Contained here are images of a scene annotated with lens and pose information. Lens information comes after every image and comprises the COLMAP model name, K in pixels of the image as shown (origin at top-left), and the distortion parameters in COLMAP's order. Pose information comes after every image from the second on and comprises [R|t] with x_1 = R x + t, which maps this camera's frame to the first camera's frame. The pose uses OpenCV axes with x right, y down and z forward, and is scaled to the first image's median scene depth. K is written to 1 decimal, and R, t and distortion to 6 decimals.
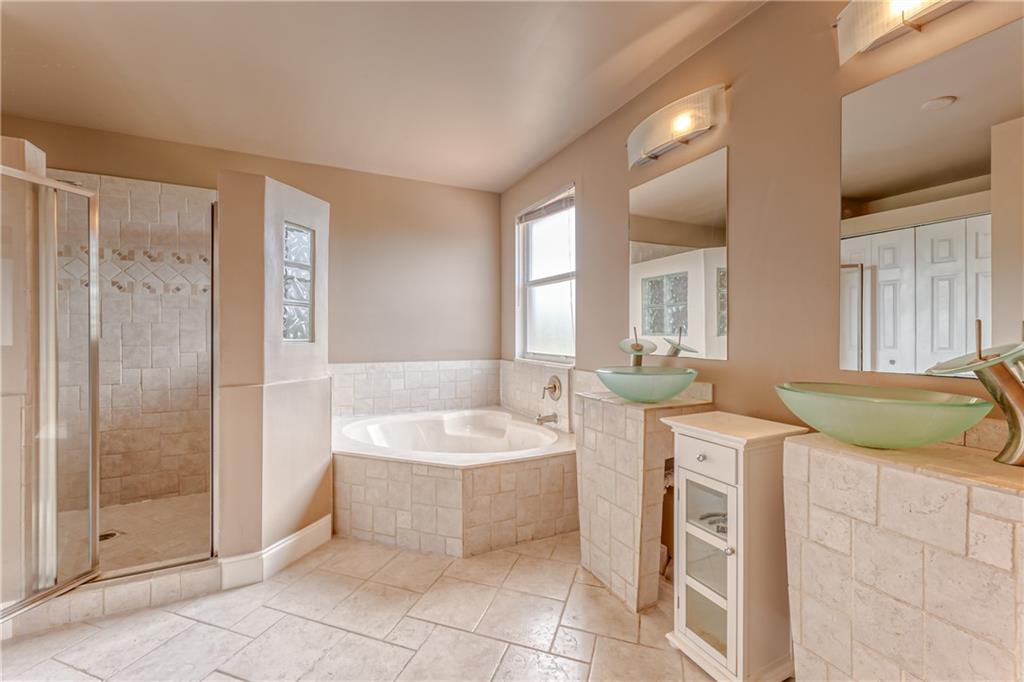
lens RADIAL K [[414.1, 0, 512.0], [0, 414.1, 341.0], [0, 0, 1]] dist [-0.000411, 0.000008]
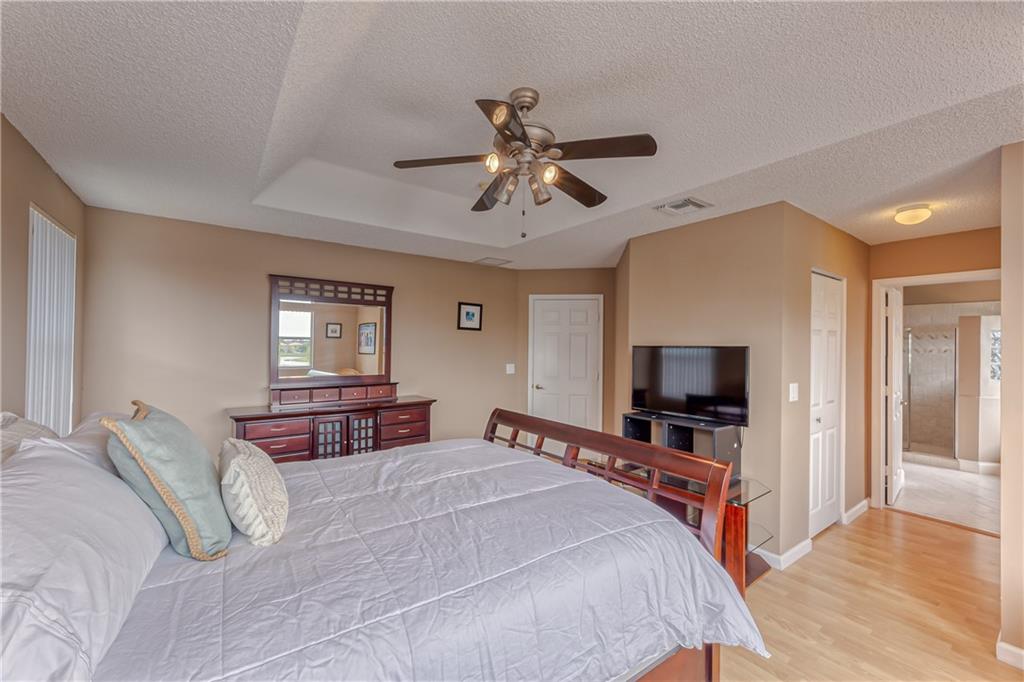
lens RADIAL K [[414.1, 0, 512.0], [0, 414.1, 341.0], [0, 0, 1]] dist [-0.000411, 0.000008]
pose [[0.176274, -0.011047, -0.984279, 1.415783], [-0.022669, 0.999626, -0.015279, -0.138872], [0.984080, 0.025006, 0.175958, -2.311994]]
